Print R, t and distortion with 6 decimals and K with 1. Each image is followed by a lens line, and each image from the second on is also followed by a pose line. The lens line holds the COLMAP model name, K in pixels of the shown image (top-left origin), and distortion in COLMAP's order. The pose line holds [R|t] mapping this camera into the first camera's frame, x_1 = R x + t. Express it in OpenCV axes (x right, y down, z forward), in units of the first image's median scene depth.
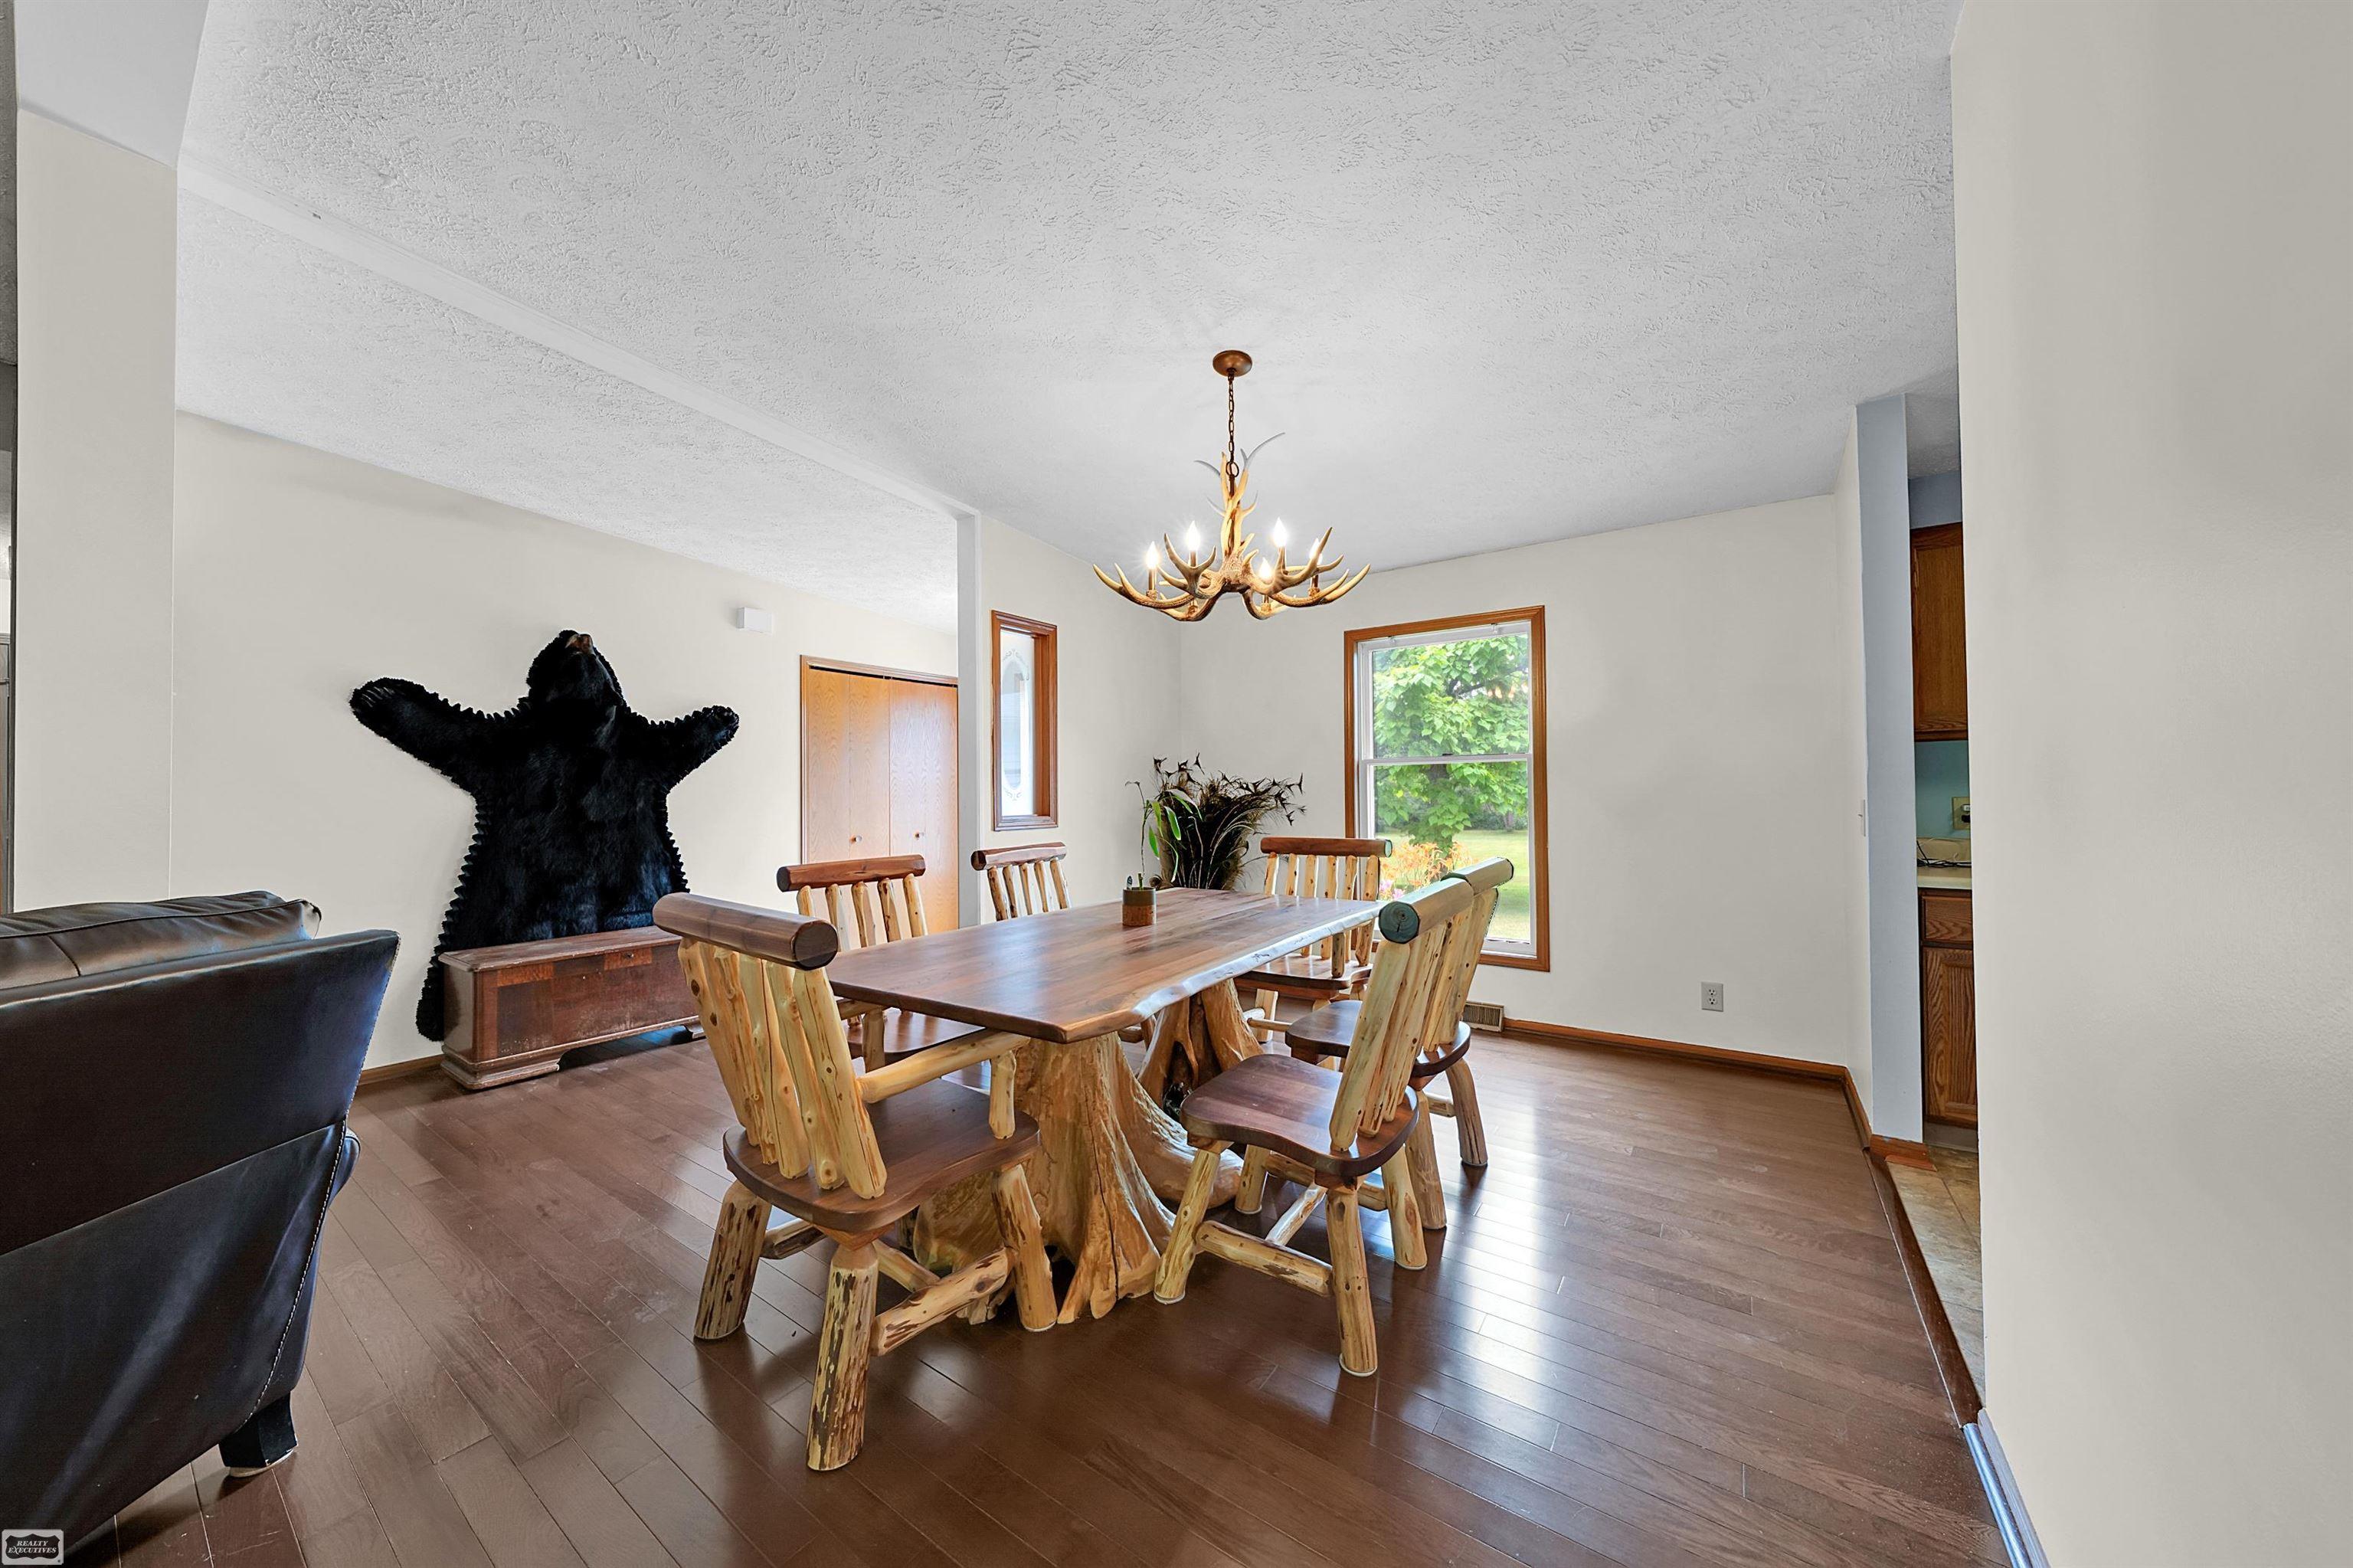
lens RADIAL K [[800.2, 0, 1177.1], [0, 800.2, 785.7], [0, 0, 1]] dist [0.000149, 0.000069]
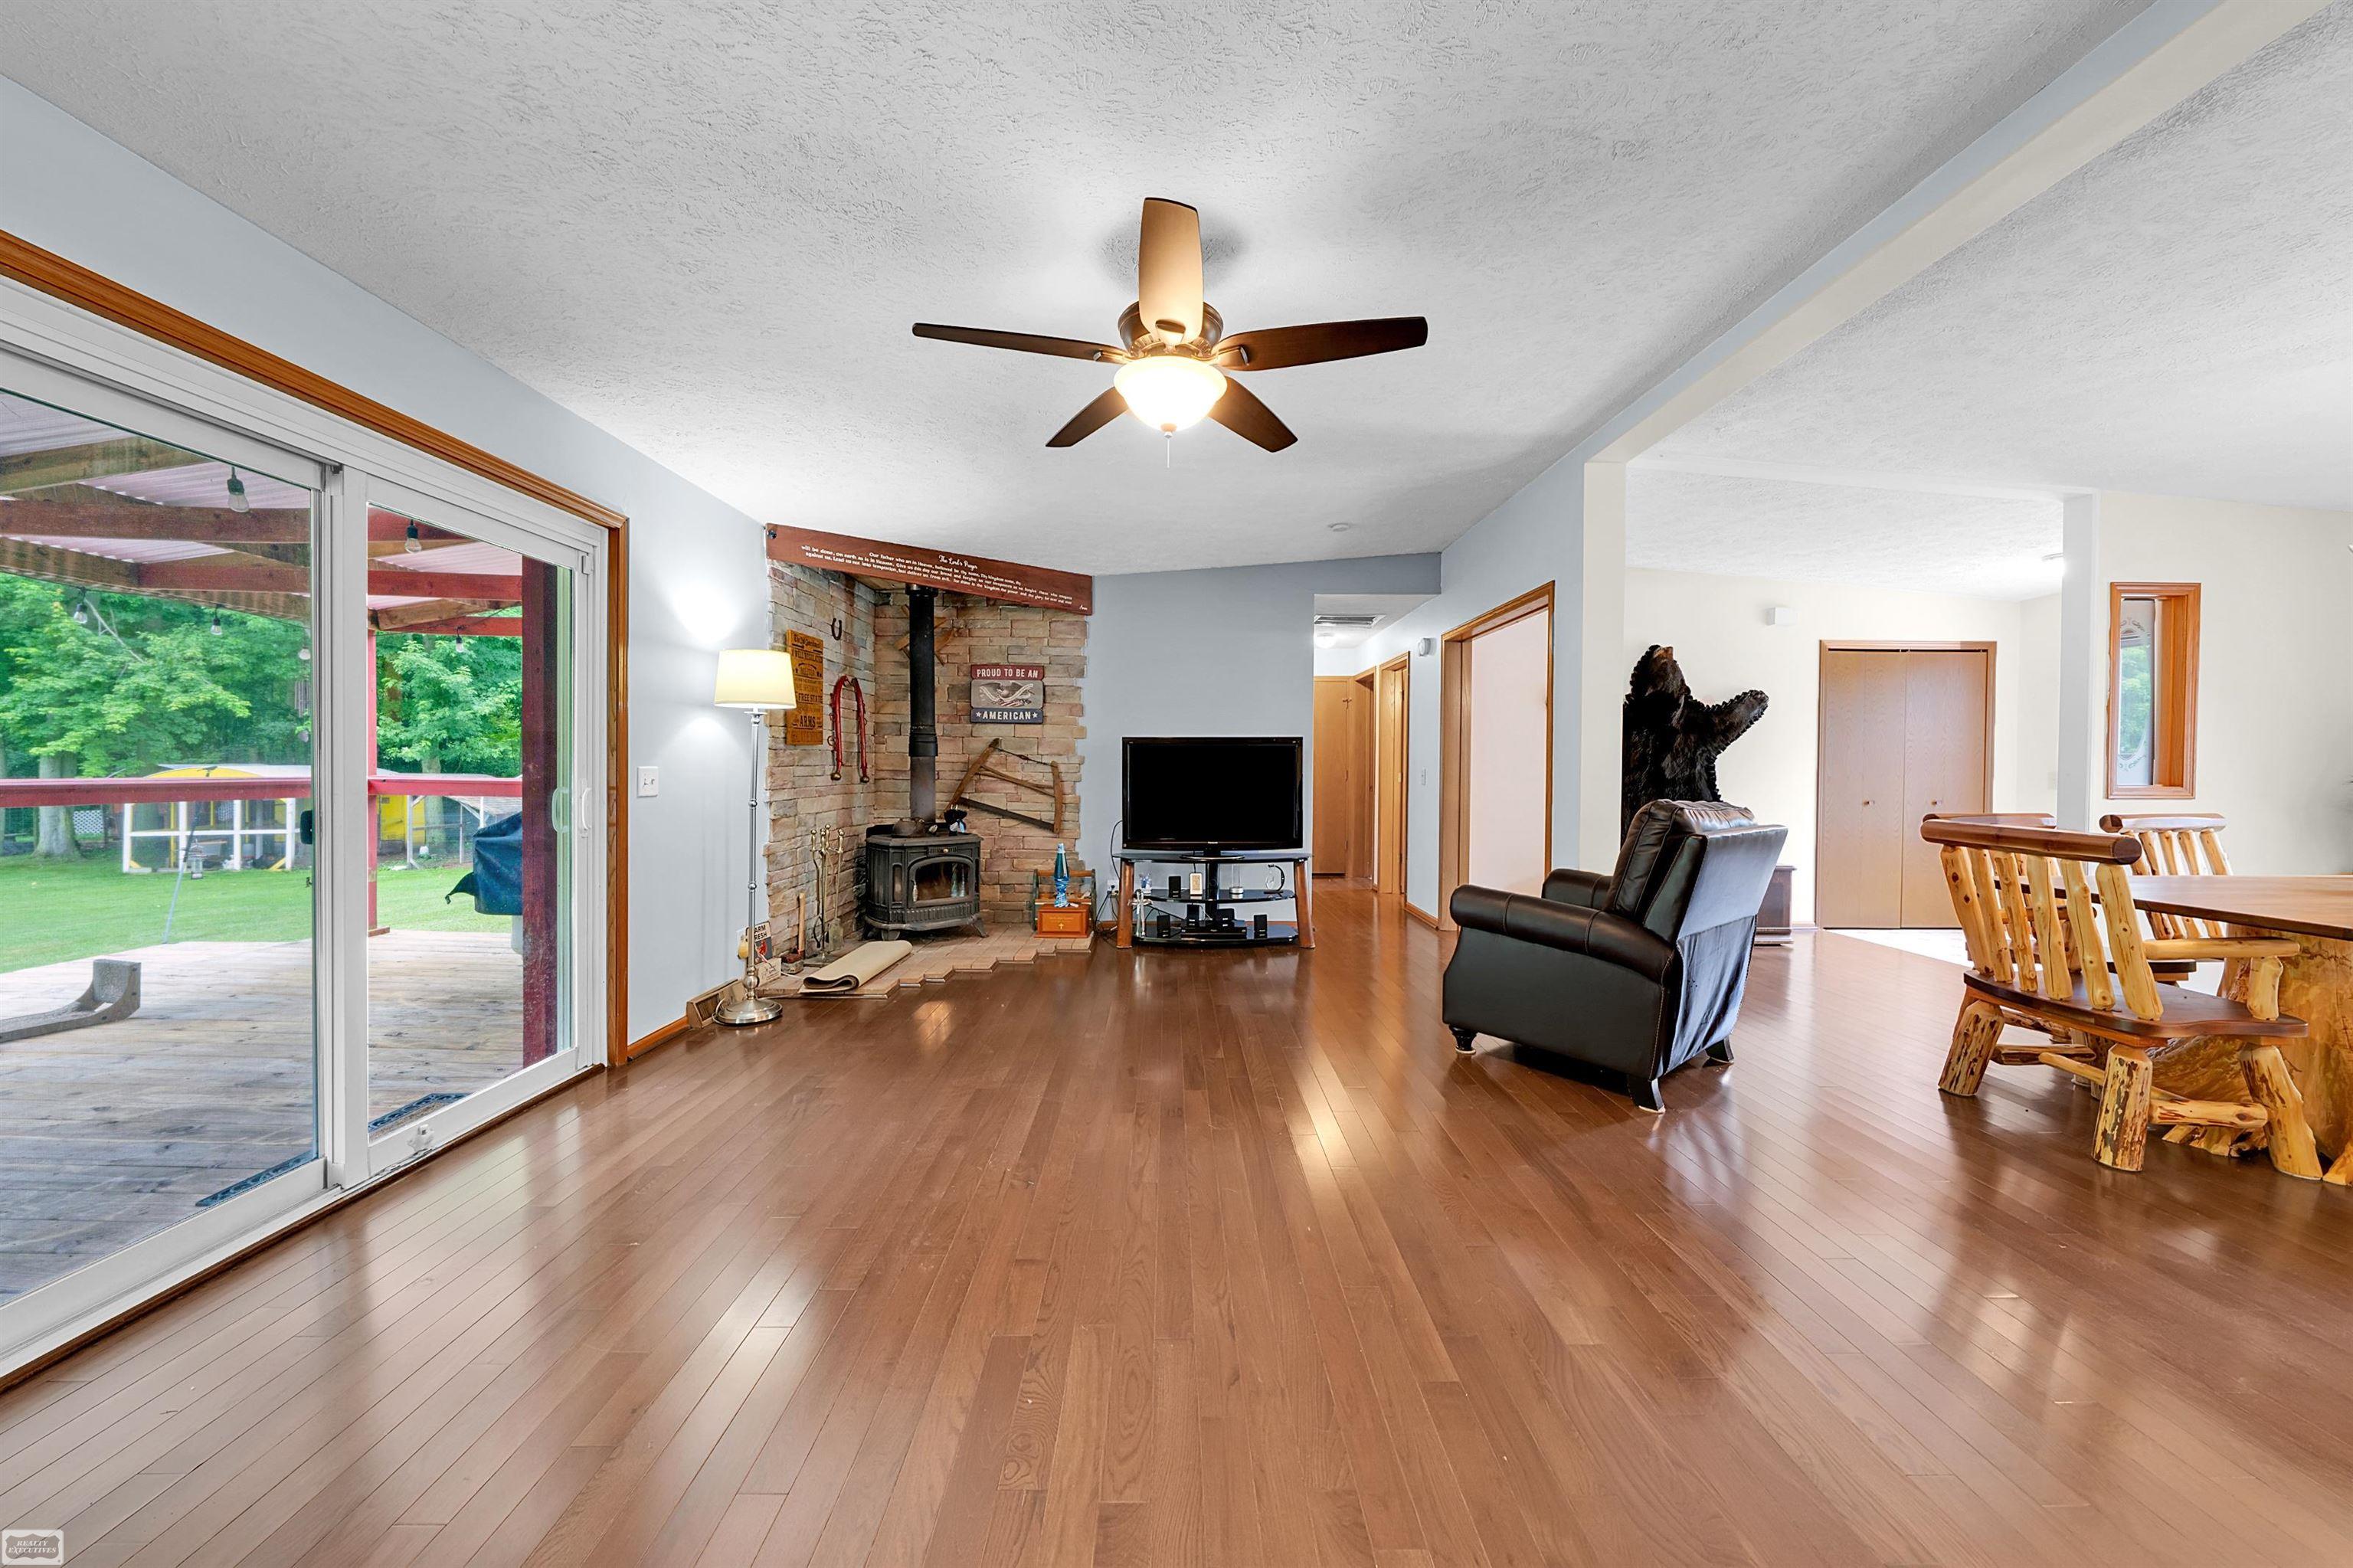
lens RADIAL K [[800.2, 0, 1176.7], [0, 800.2, 774.7], [0, 0, 1]] dist [0.000149, 0.000069]
pose [[0.584680, 0.025731, -0.810856, -0.090614], [-0.004071, 0.999577, 0.028784, 0.000818], [0.811254, -0.013529, 0.584537, -0.544723]]
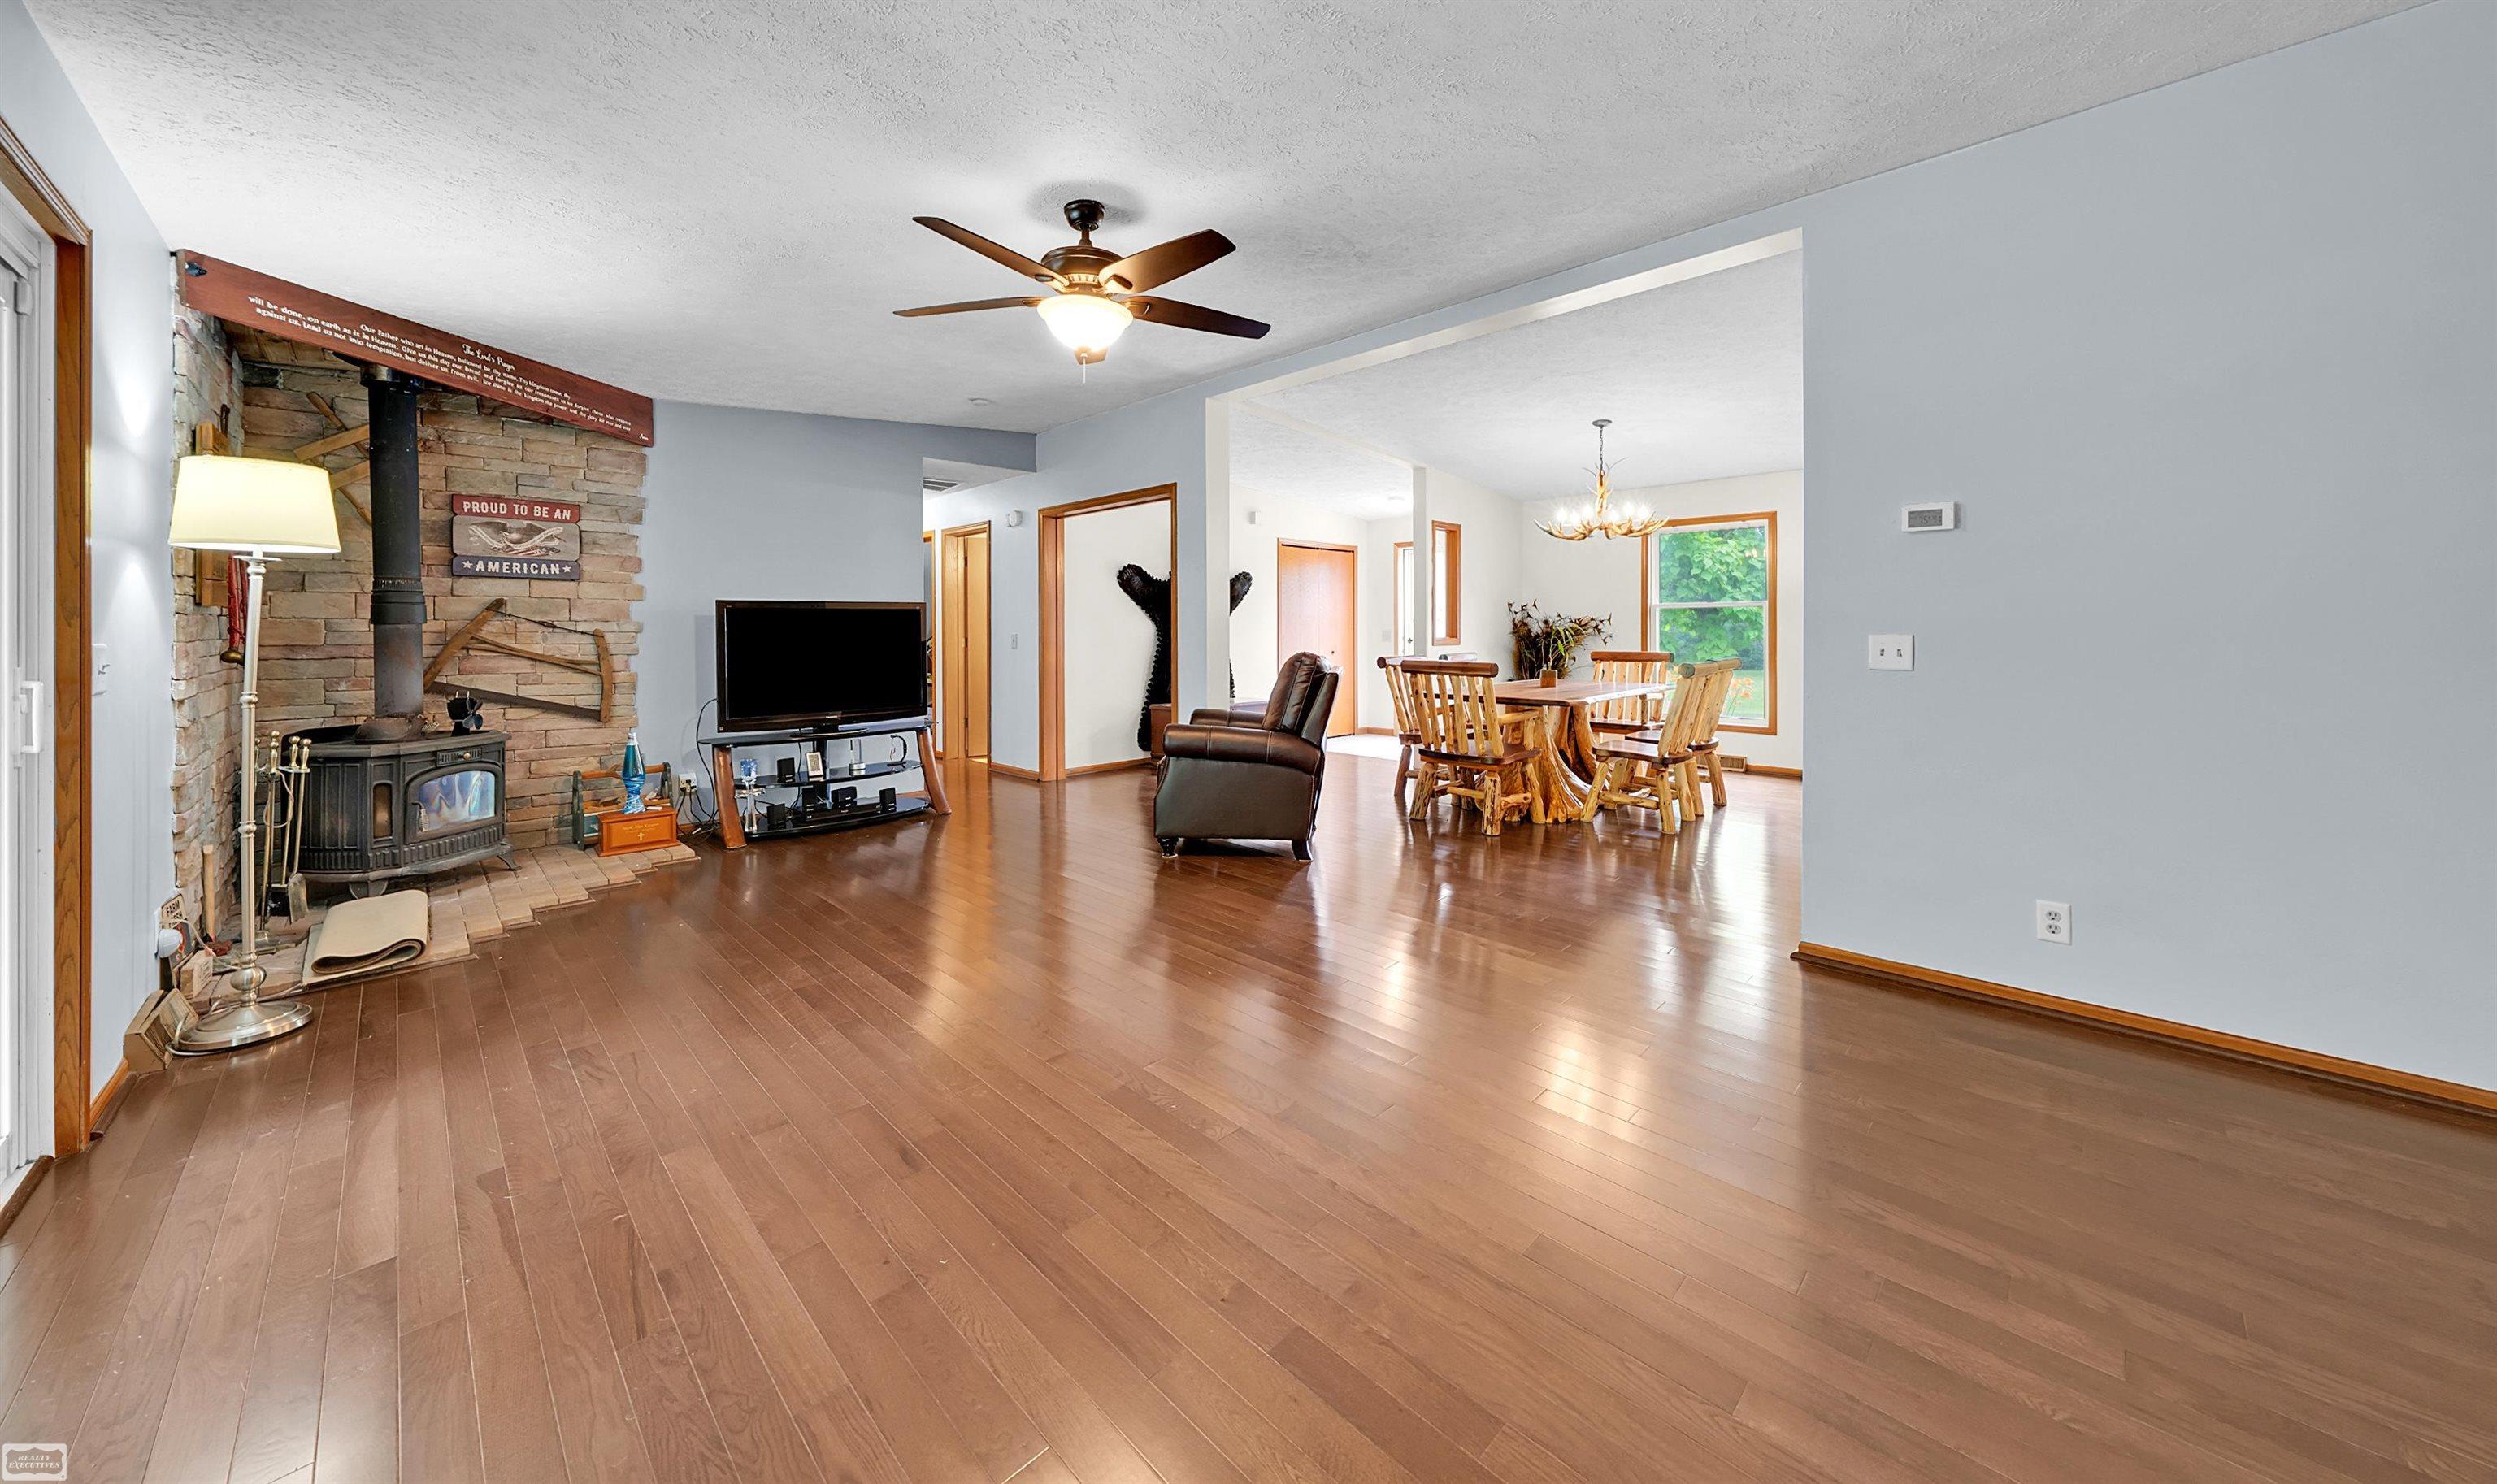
lens RADIAL K [[859.5, 0, 1248.2], [0, 859.5, 629.1], [0, 0, 1]] dist [0.001194, -0.000004]
pose [[0.984497, 0.007126, -0.175255, -0.284536], [-0.005066, 0.999913, 0.012196, -0.000499], [0.175326, -0.011119, 0.984448, -0.897054]]
